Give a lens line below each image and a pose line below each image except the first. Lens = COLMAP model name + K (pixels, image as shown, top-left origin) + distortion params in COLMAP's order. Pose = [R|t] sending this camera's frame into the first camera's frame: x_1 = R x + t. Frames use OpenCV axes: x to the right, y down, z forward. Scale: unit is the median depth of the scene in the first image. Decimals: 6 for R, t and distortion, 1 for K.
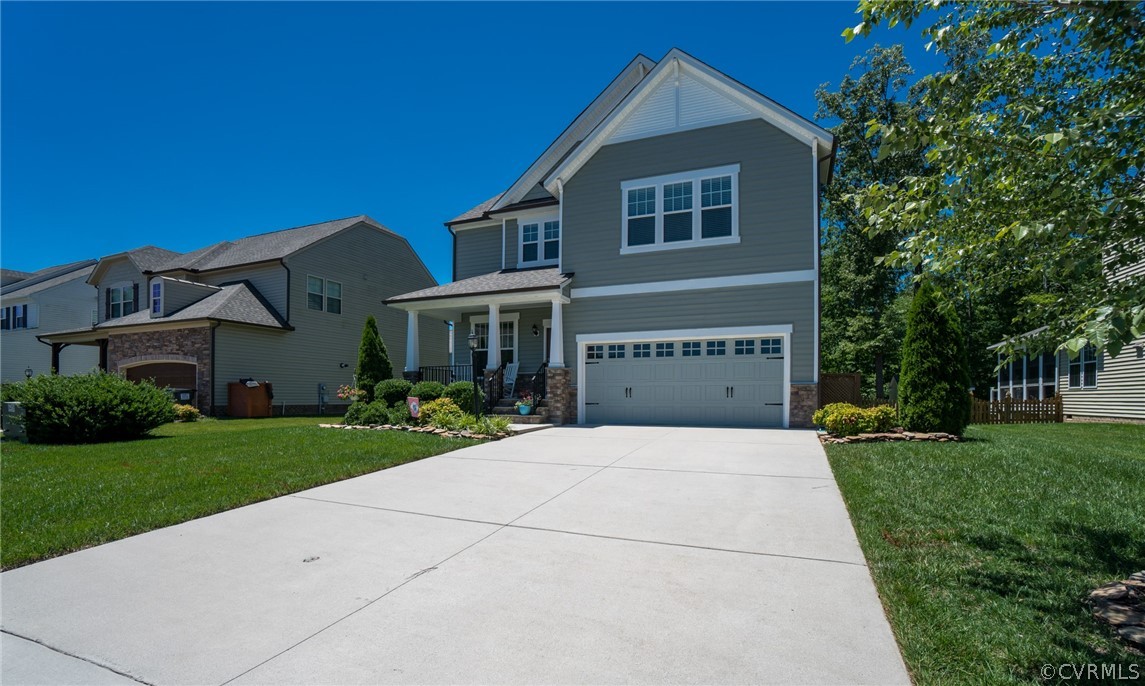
lens RADIAL K [[506.3, 0, 578.1], [0, 506.3, 376.0], [0, 0, 1]] dist [-0.014701, 0.000136]
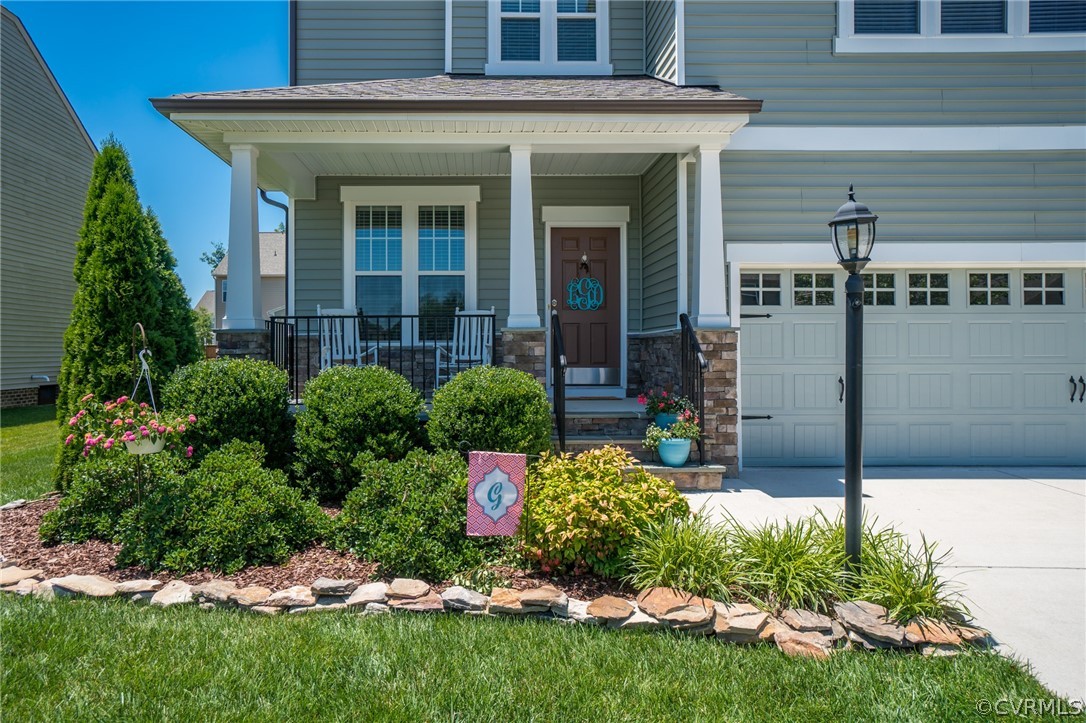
lens RADIAL K [[689.1, 0, 510.7], [0, 689.1, 324.2], [0, 0, 1]] dist [0.027906, 0.005401]
pose [[0.927671, 0.013101, 0.373169, -0.368123], [-0.014631, 0.999892, 0.001268, -0.017681], [-0.373113, -0.006637, 0.927762, 0.578538]]
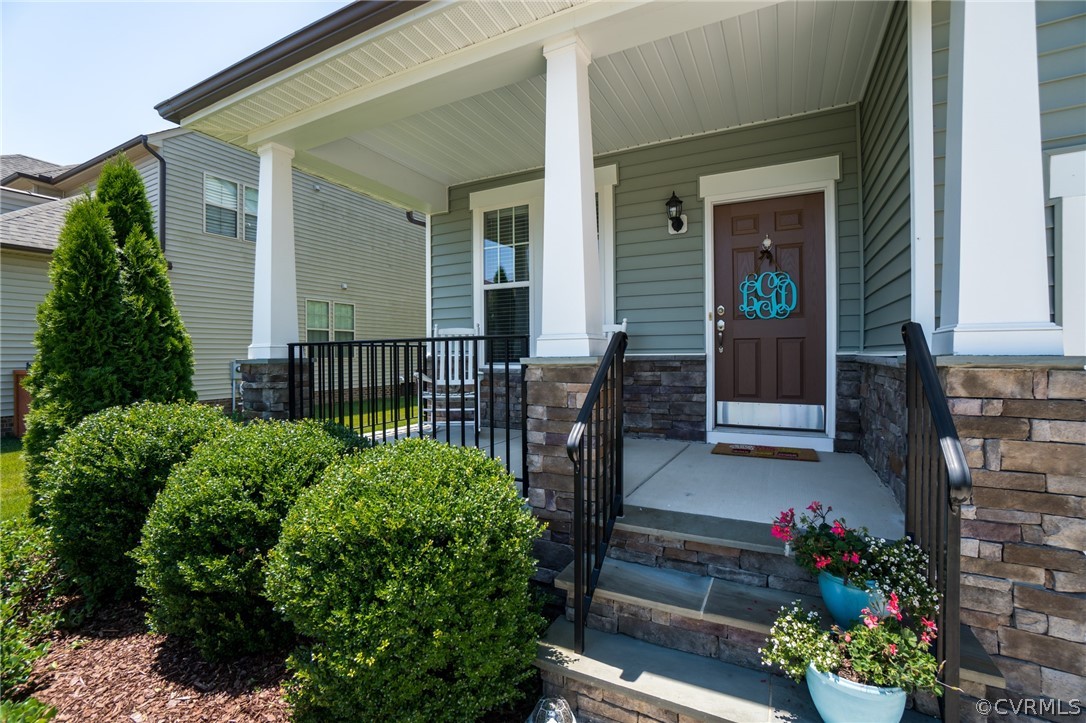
lens RADIAL K [[478.8, 0, 544.1], [0, 478.8, 357.2], [0, 0, 1]] dist [-0.019092, 0.000599]
pose [[0.992722, -0.005826, -0.120289, -0.154103], [0.012381, 0.998474, 0.053821, -0.025523], [0.119792, -0.054918, 0.991279, 0.846776]]
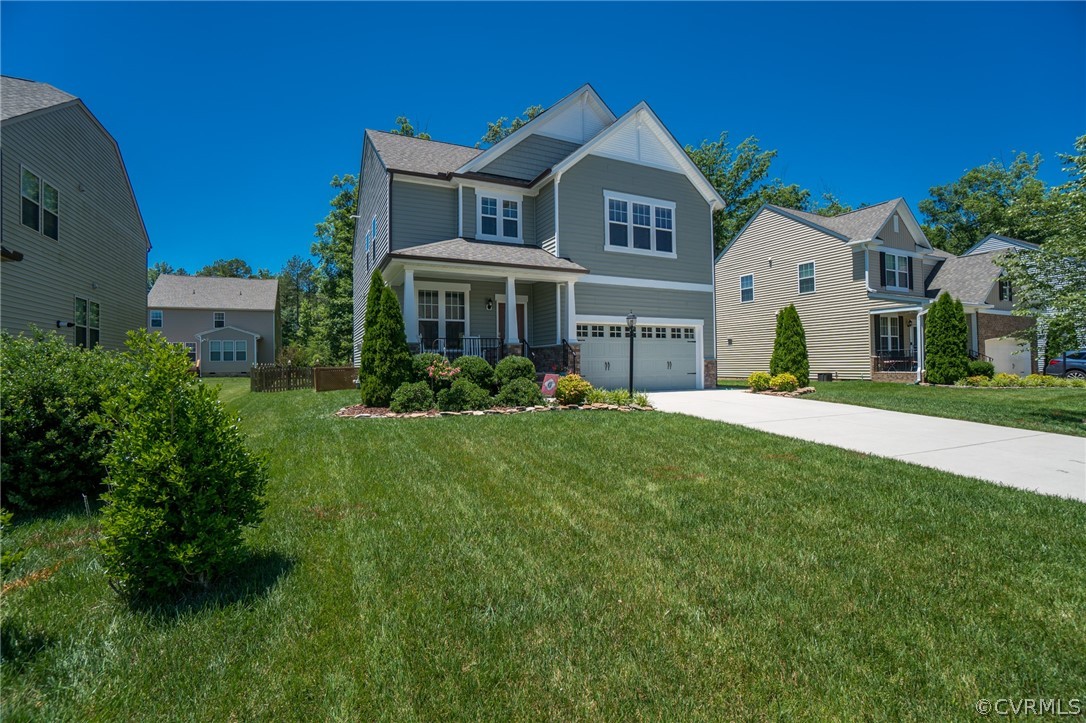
lens RADIAL K [[478.8, 0, 536.5], [0, 478.8, 336.7], [0, 0, 1]] dist [-0.019092, 0.000599]
pose [[0.696604, 0.033660, 0.716666, -0.837070], [-0.020957, 0.999427, -0.026571, -0.003262], [-0.717150, 0.003490, 0.696911, 0.330340]]
